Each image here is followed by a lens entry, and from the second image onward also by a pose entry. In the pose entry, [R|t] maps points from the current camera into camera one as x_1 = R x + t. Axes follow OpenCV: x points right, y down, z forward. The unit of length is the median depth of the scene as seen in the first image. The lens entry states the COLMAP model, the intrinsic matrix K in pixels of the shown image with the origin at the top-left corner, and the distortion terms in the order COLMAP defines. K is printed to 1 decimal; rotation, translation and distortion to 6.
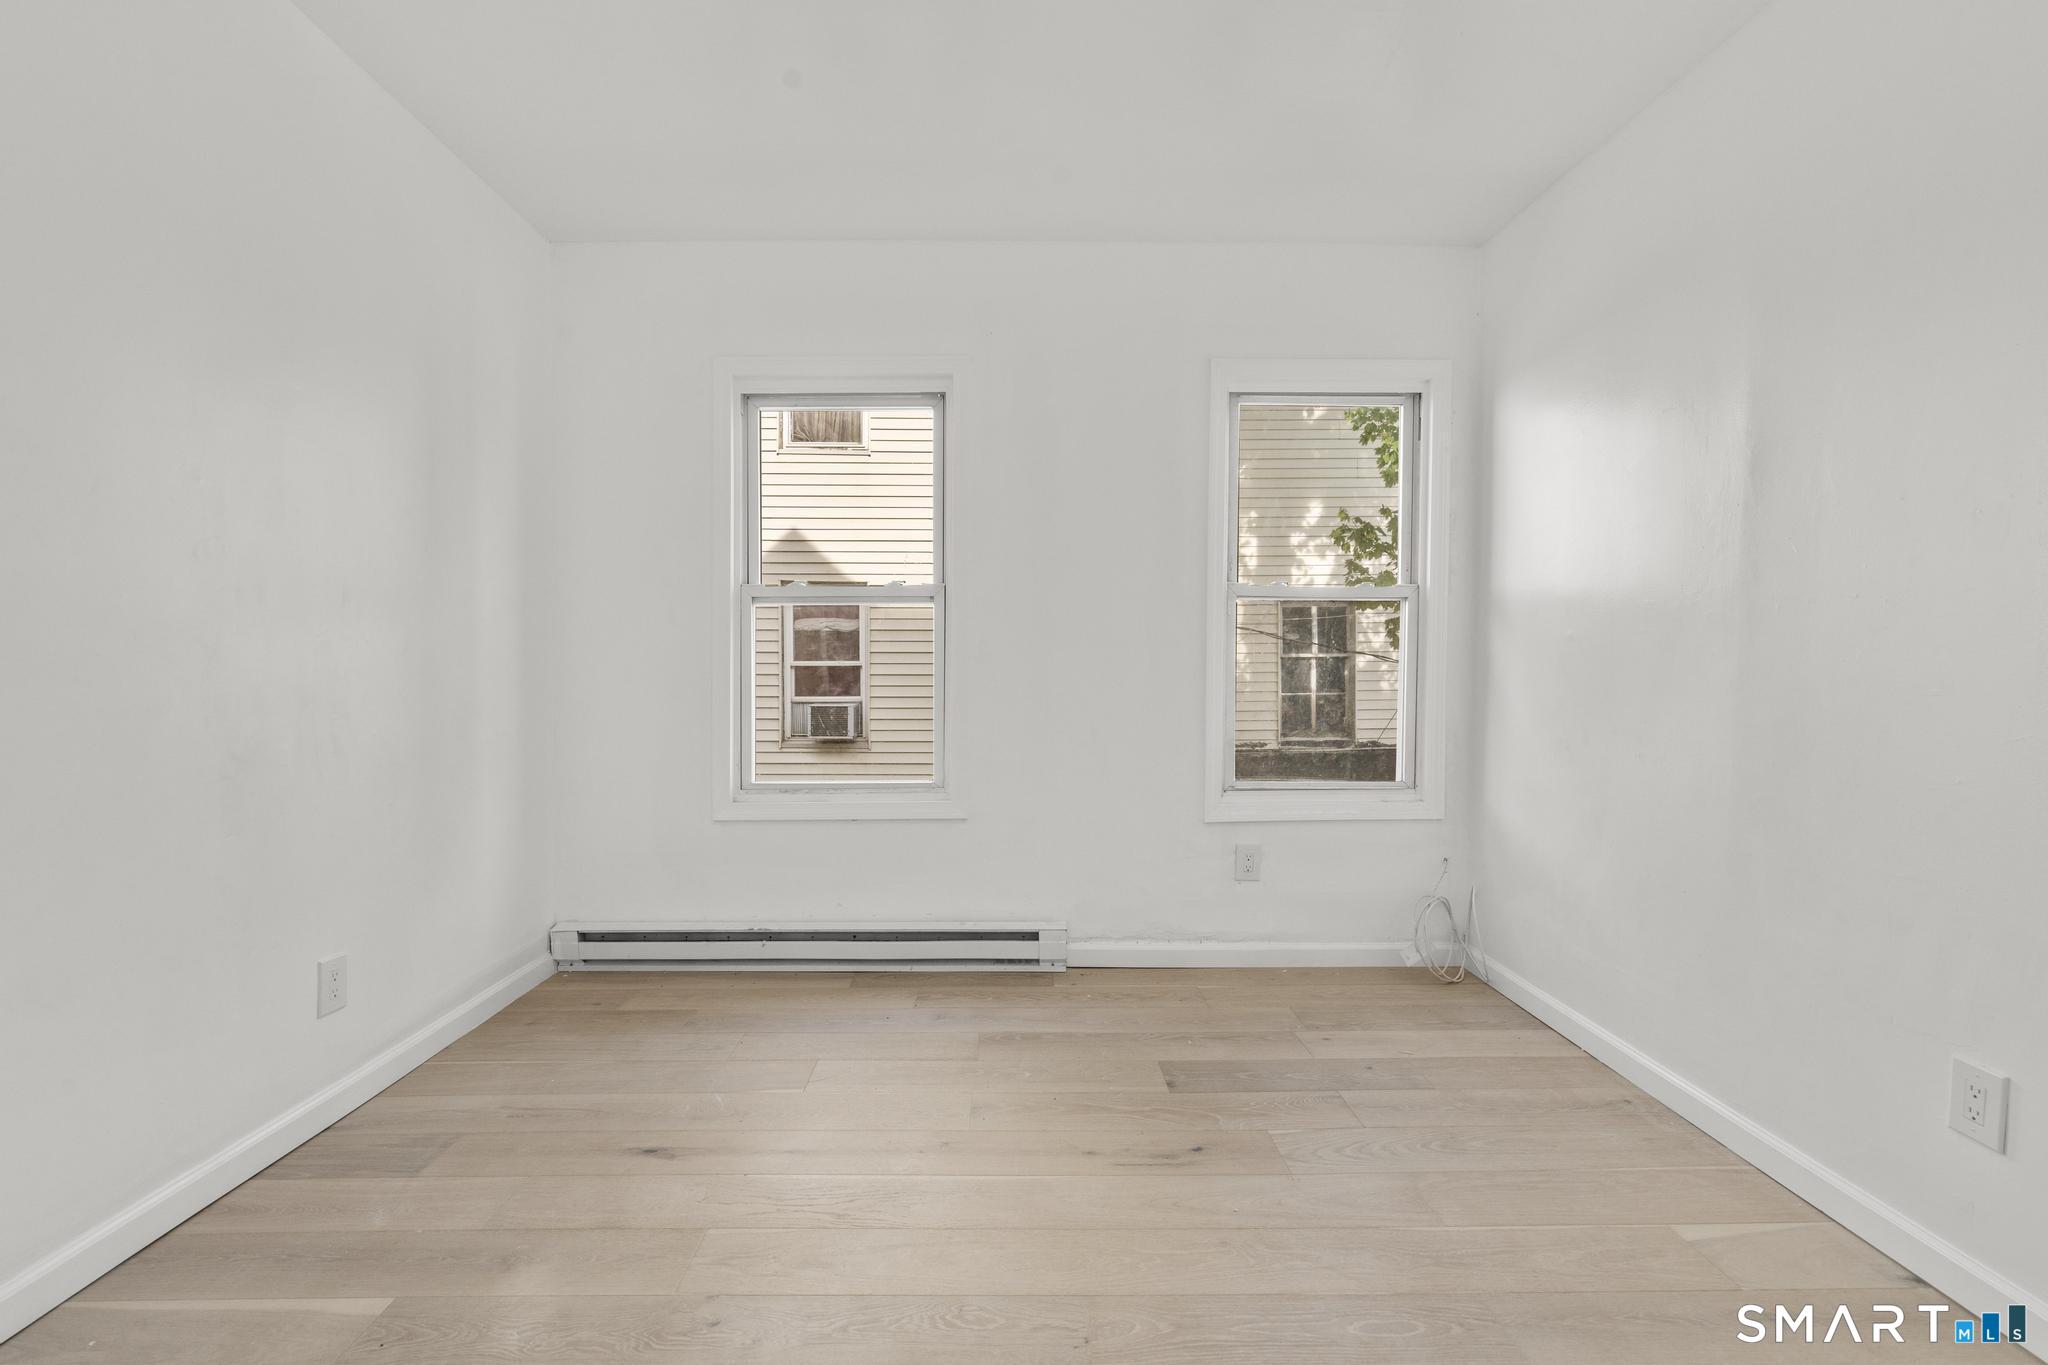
lens RADIAL K [[913.3, 0, 1023.9], [0, 913.3, 688.9], [0, 0, 1]] dist [-0.012774, 0.005898]
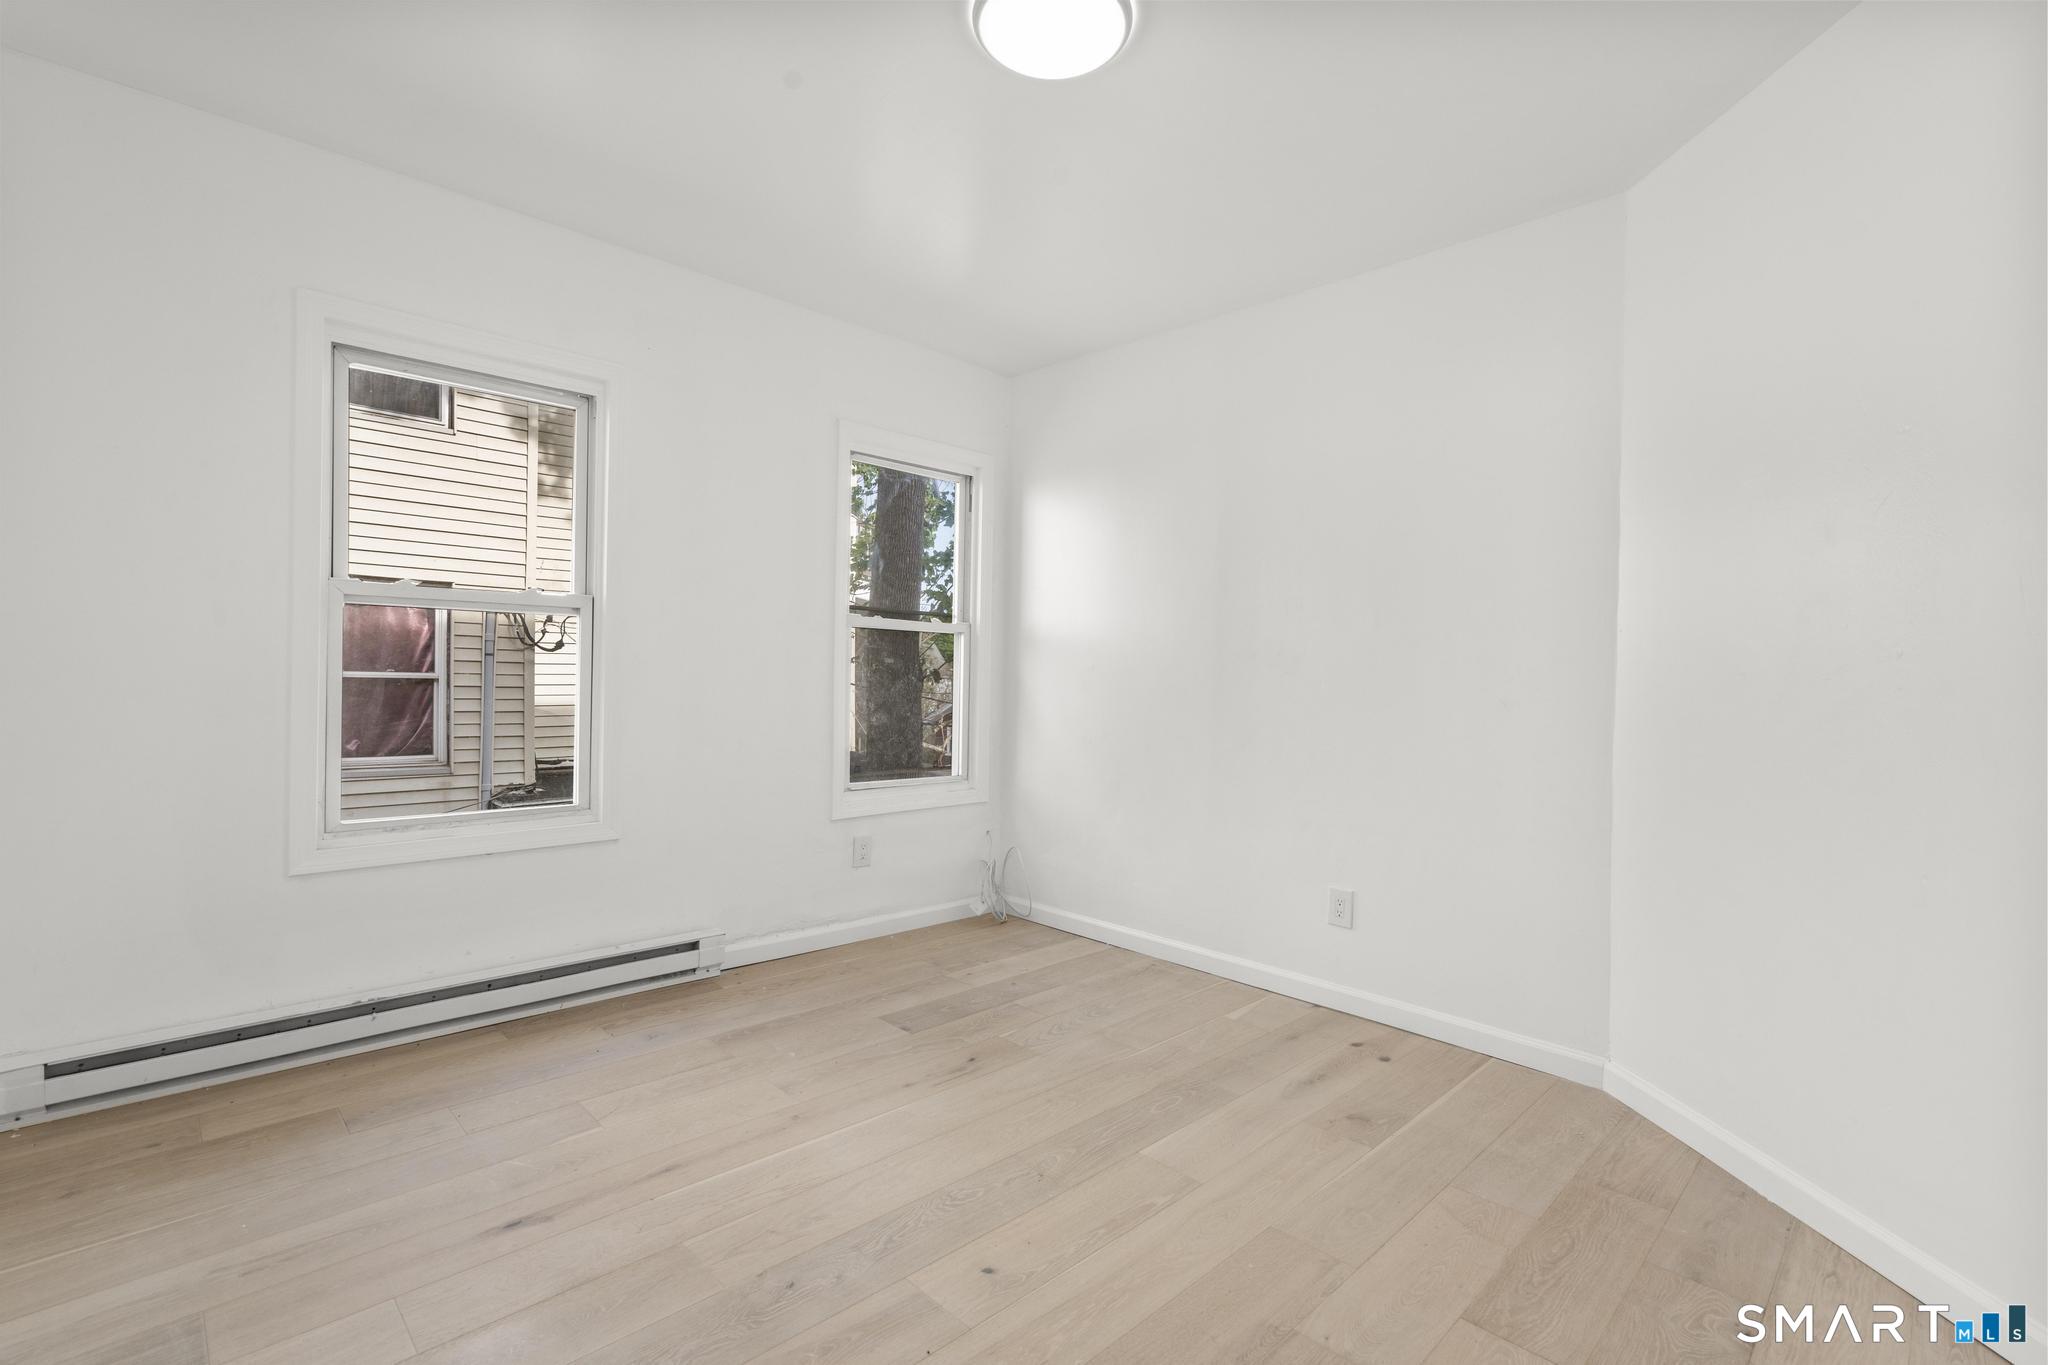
lens RADIAL K [[913.3, 0, 1023.9], [0, 913.3, 688.9], [0, 0, 1]] dist [-0.012774, 0.005898]
pose [[0.728189, 0.005369, 0.685356, -0.423888], [0.002422, 0.999943, -0.010406, -0.006582], [-0.685372, 0.009237, 0.728134, -0.002603]]
